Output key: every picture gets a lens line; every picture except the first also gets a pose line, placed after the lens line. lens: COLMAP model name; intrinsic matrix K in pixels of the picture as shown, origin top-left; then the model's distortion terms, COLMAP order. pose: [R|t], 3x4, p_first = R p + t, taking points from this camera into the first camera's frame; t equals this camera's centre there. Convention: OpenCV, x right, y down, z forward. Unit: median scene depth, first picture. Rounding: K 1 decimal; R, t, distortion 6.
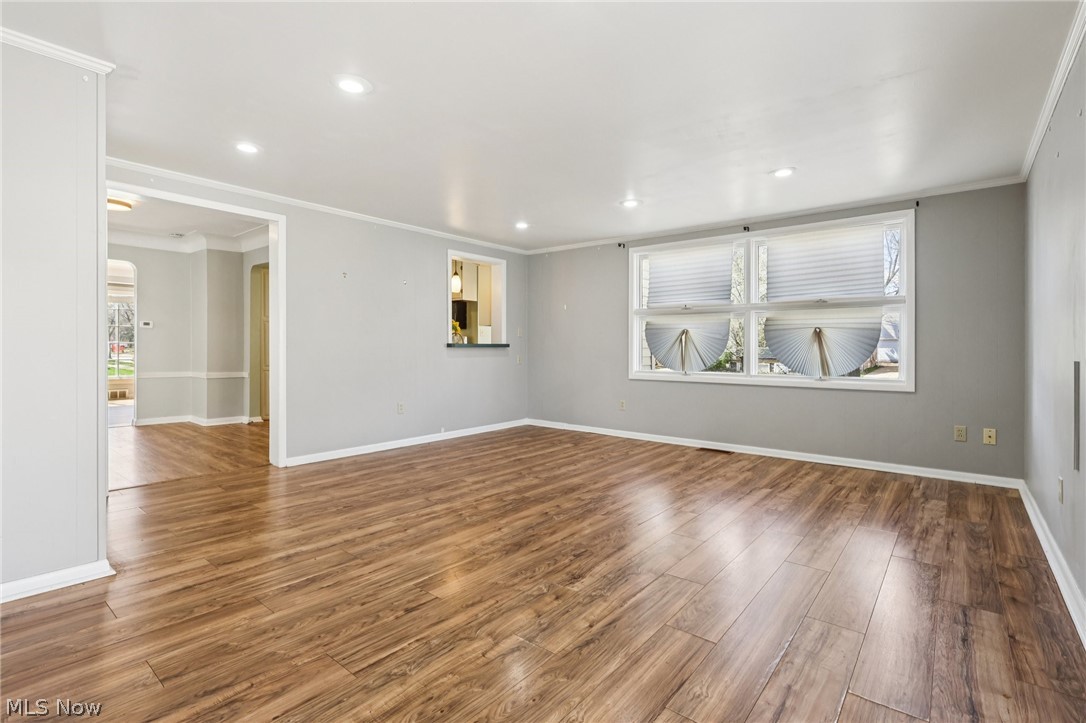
lens RADIAL K [[521.5, 0, 524.8], [0, 521.5, 351.3], [0, 0, 1]] dist [-0.014366, 0.000020]
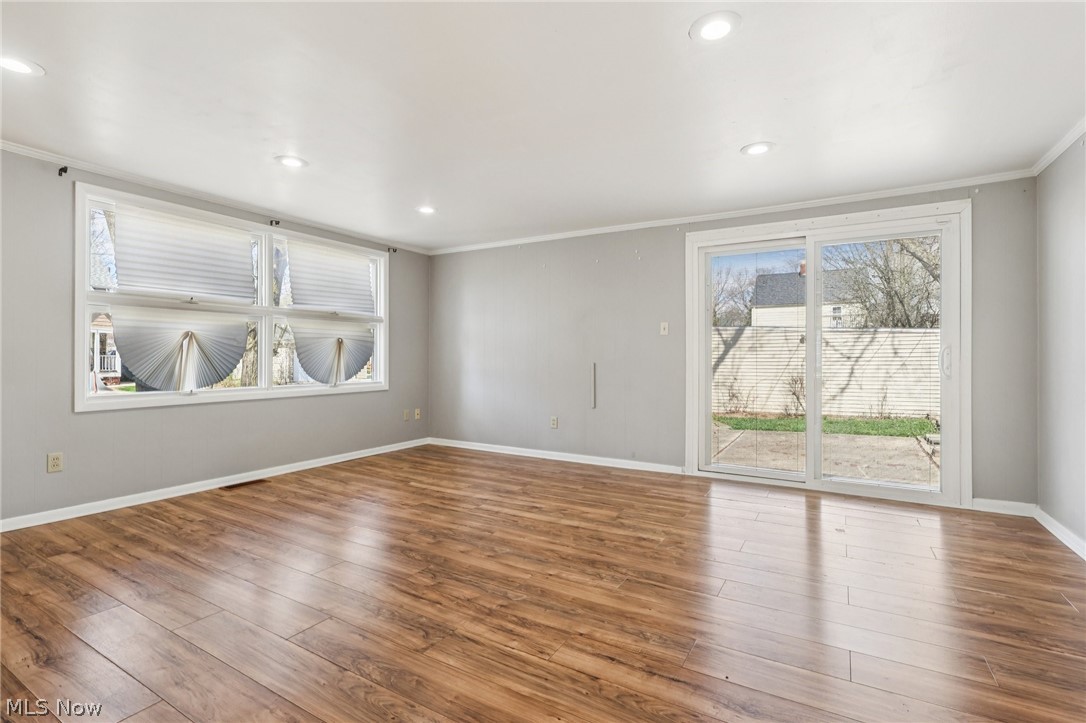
lens RADIAL K [[498.2, 0, 566.4], [0, 498.2, 353.0], [0, 0, 1]] dist [-0.000516, -0.000109]
pose [[-0.210720, -0.000182, 0.977546, -0.783038], [-0.000718, 1.000000, 0.000032, -0.021309], [-0.977546, -0.000695, -0.210720, 1.053965]]
